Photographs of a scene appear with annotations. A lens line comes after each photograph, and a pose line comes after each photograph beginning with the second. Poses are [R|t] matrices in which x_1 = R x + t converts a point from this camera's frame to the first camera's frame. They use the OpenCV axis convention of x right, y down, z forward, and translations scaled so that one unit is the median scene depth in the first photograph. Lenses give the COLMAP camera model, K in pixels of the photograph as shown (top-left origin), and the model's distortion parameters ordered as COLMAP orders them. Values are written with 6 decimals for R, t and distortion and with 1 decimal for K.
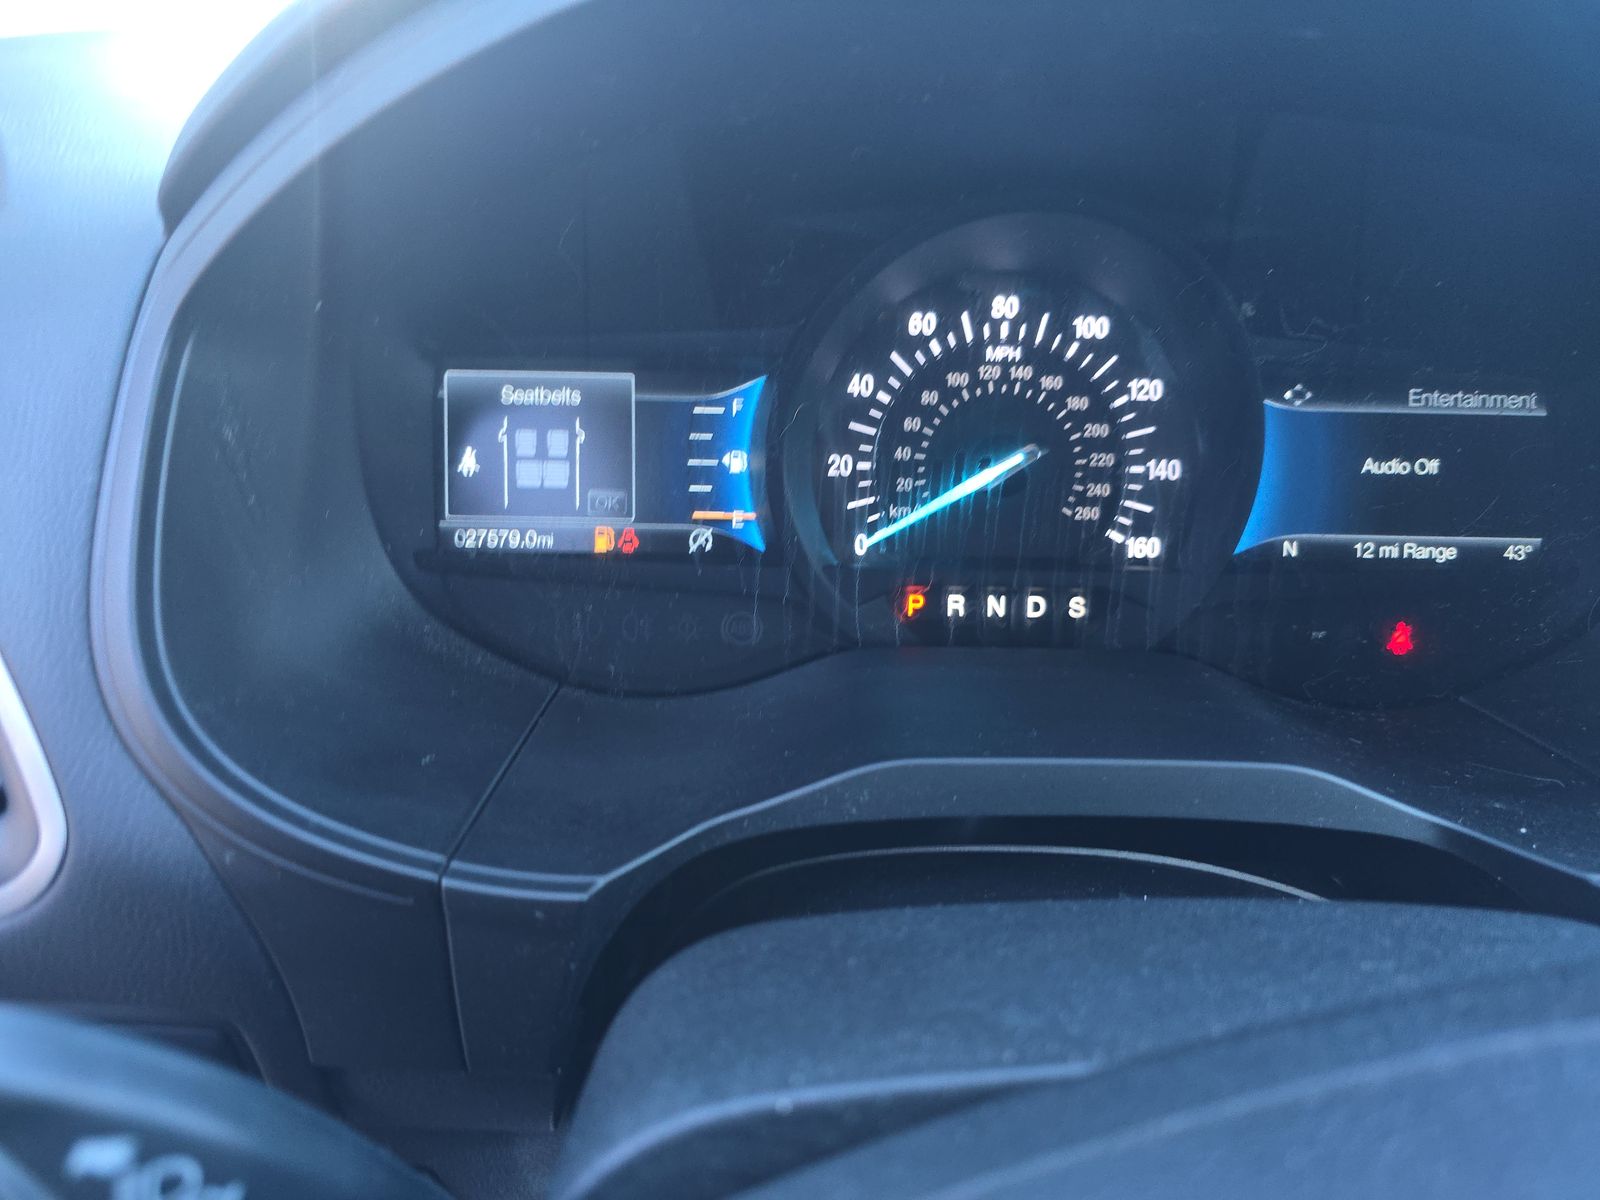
lens RADIAL K [[1068.8, 0, 787.9], [0, 1068.8, 599.6], [0, 0, 1]] dist [0.030443, -0.044641]
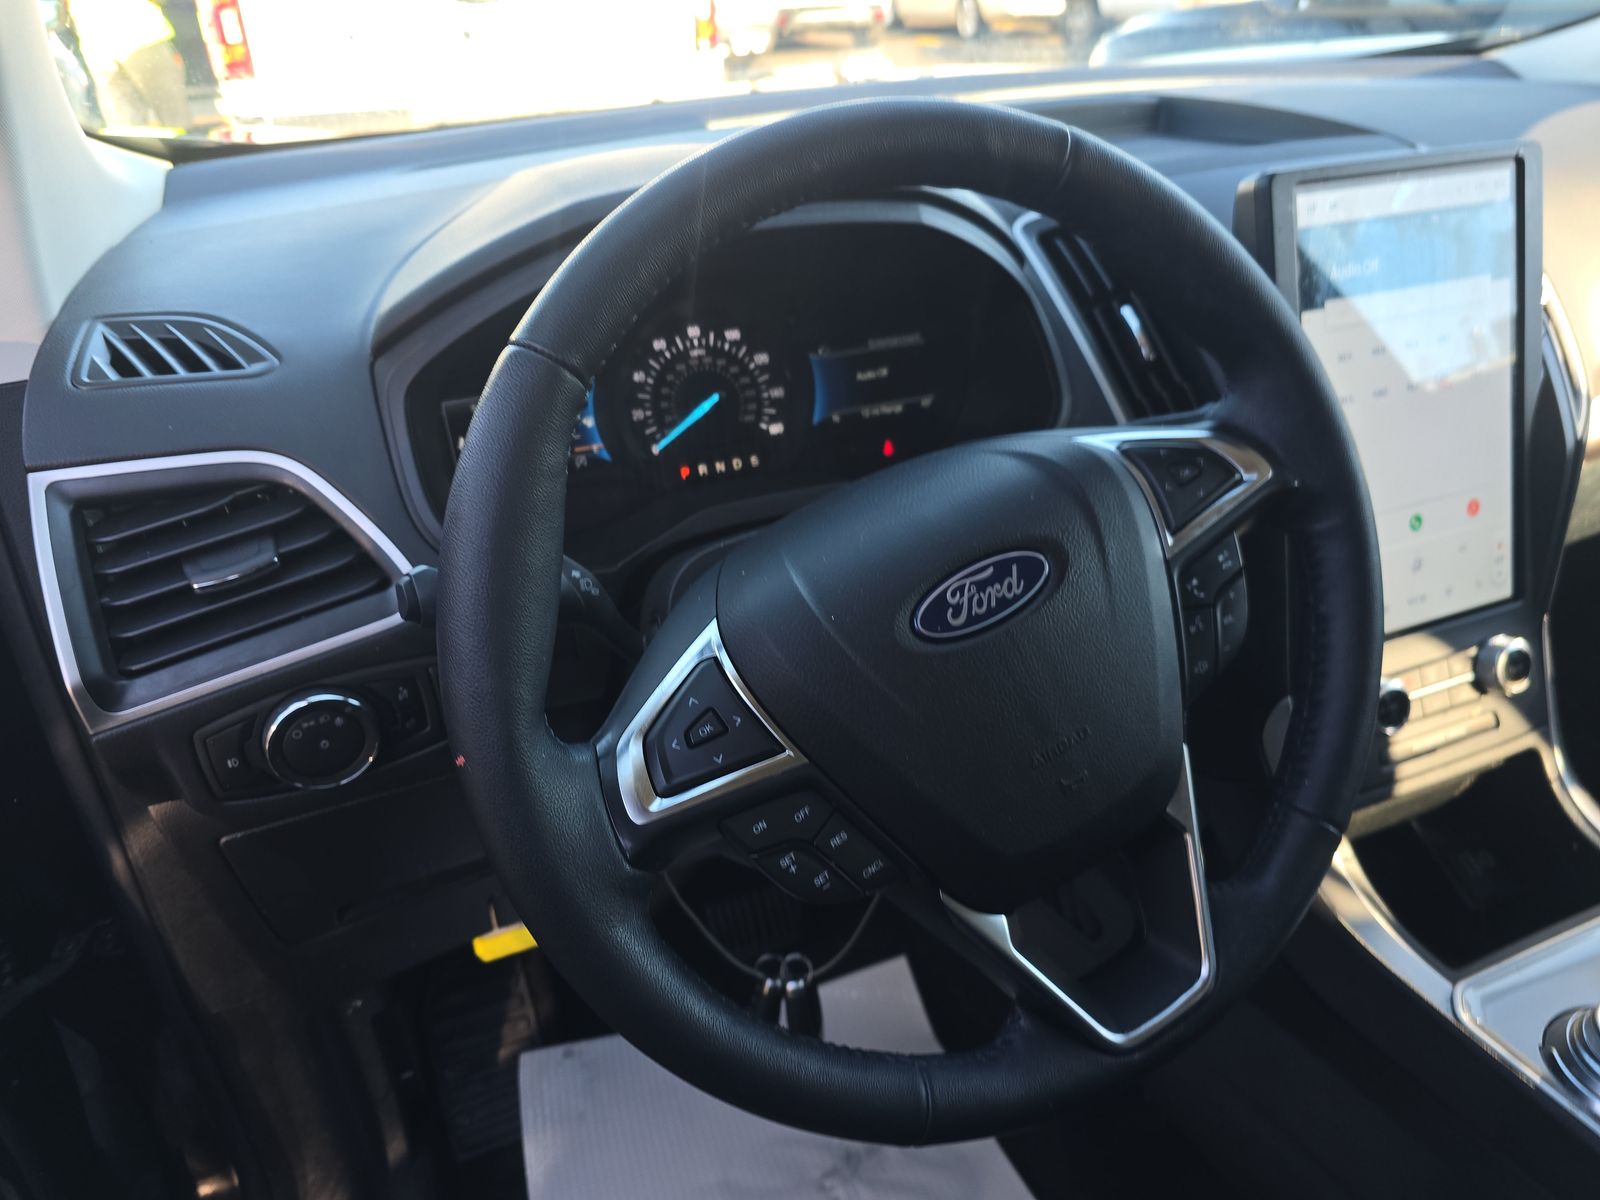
lens RADIAL K [[1068.8, 0, 766.5], [0, 1068.8, 601.6], [0, 0, 1]] dist [0.030443, -0.044641]
pose [[0.929639, -0.221650, 0.294350, -0.427005], [0.224480, 0.974168, 0.024593, 0.245602], [-0.292198, 0.043213, 0.955381, -1.118133]]
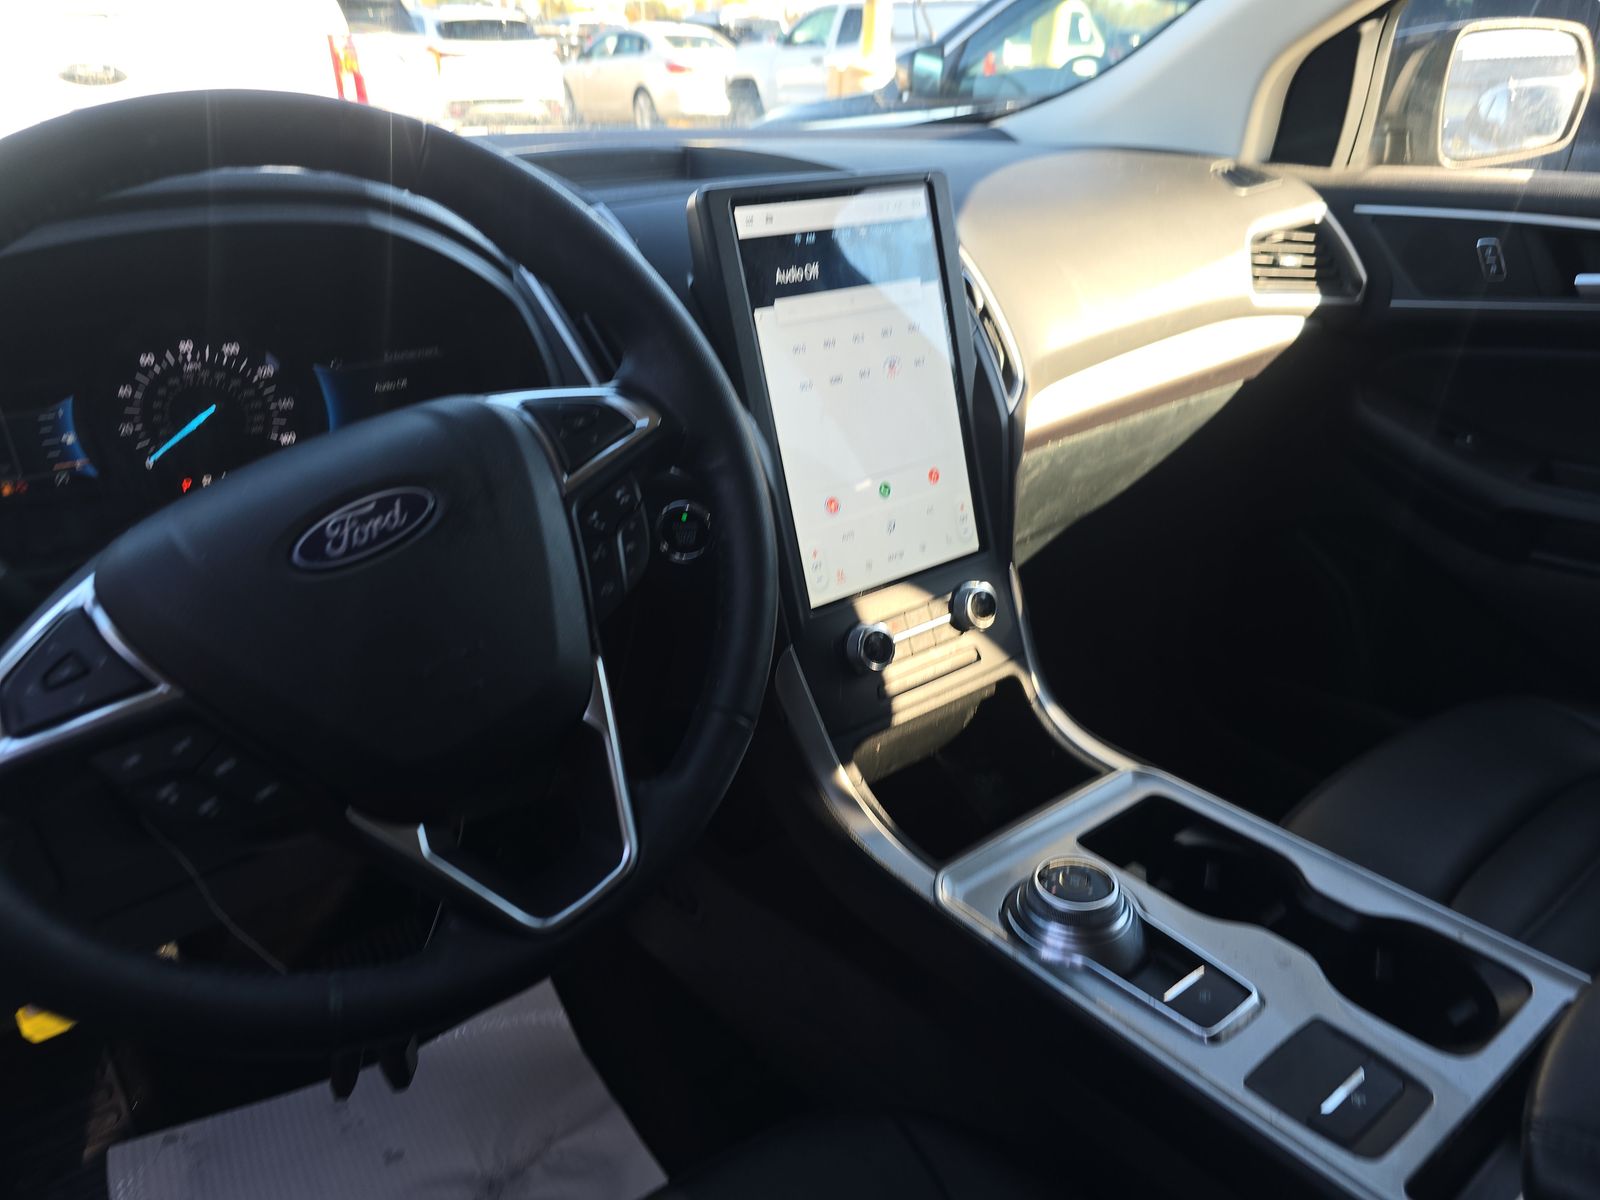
lens RADIAL K [[1068.8, 0, 770.0], [0, 1068.8, 603.0], [0, 0, 1]] dist [0.030443, -0.044641]
pose [[0.802018, -0.280983, 0.527082, -0.146448], [0.316248, 0.948364, 0.024356, 0.551963], [-0.506709, 0.147155, 0.849465, -1.404885]]
